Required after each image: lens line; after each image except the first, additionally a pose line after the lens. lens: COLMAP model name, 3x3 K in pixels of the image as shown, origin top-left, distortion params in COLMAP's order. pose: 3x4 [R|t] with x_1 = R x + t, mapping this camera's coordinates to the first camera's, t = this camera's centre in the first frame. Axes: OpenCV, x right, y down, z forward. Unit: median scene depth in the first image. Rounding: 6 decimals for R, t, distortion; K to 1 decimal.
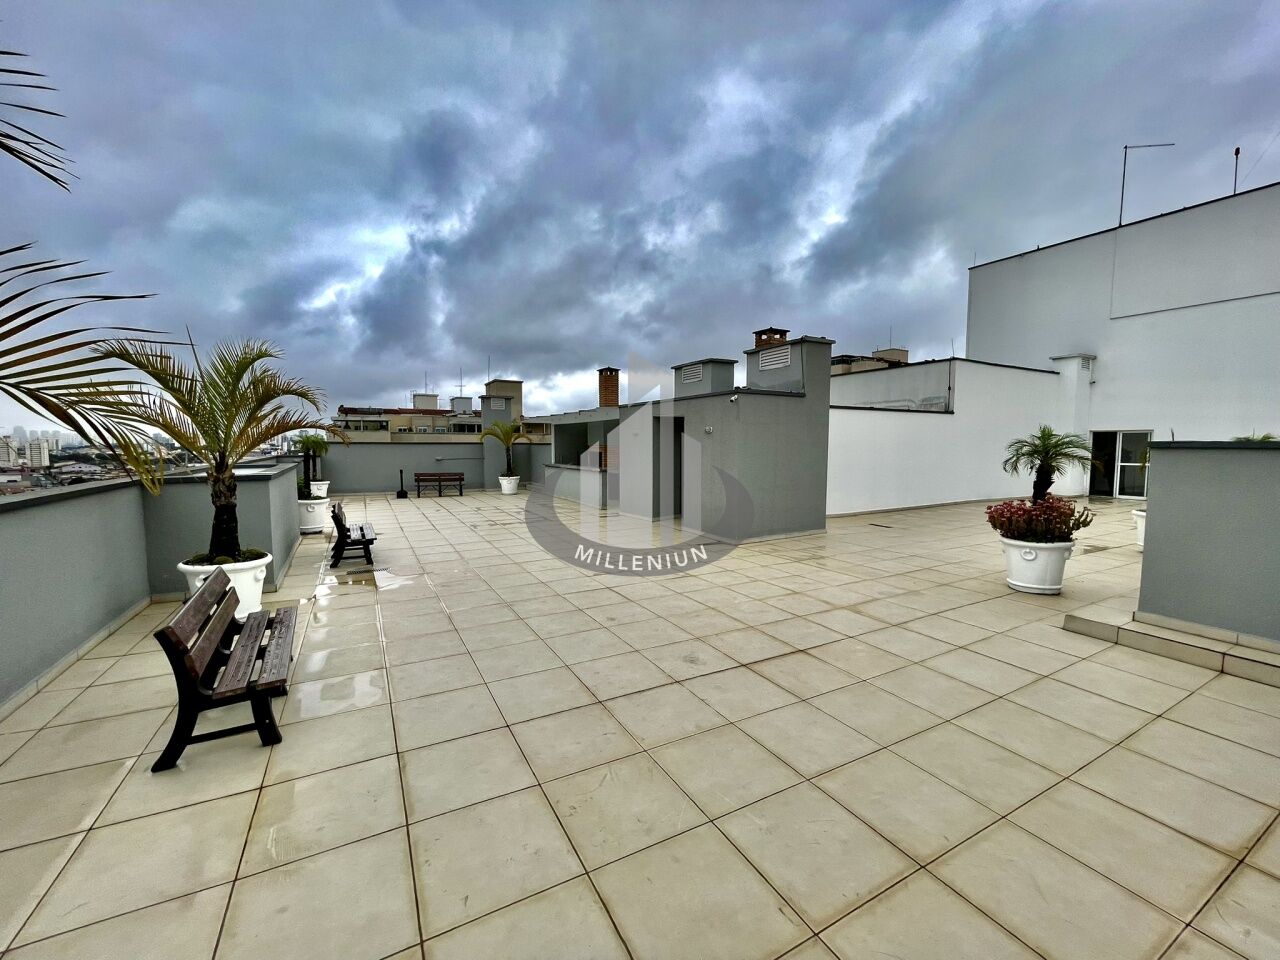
lens RADIAL K [[519.5, 0, 638.1], [0, 519.5, 482.3], [0, 0, 1]] dist [-0.002690, -0.000077]
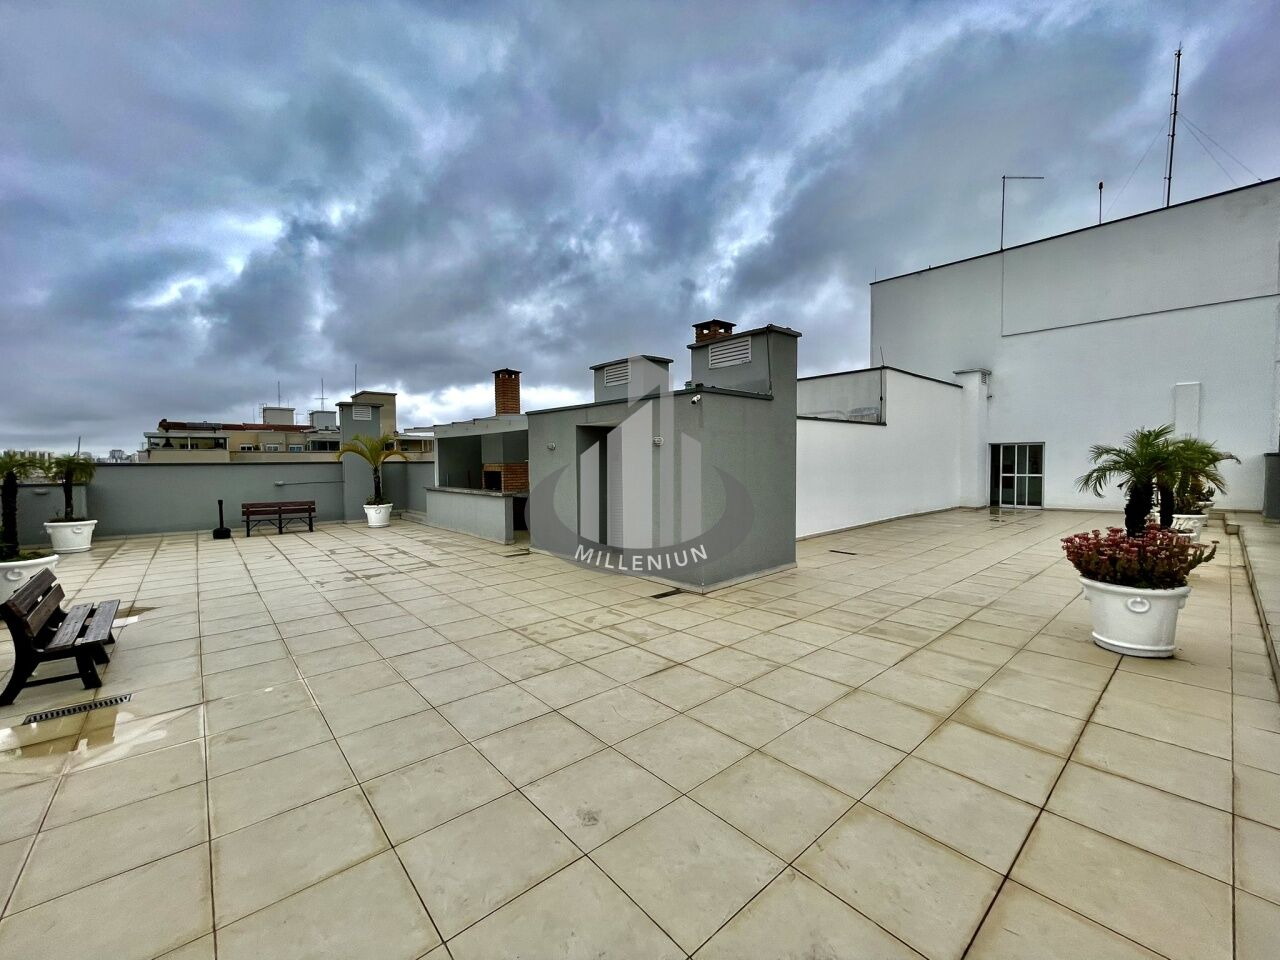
lens RADIAL K [[519.5, 0, 638.1], [0, 519.5, 482.3], [0, 0, 1]] dist [-0.002690, -0.000077]
pose [[0.976831, -0.020253, 0.213049, -0.038966], [0.027177, 0.999192, -0.029619, -0.013647], [-0.212277, 0.034723, 0.976592, 0.187324]]
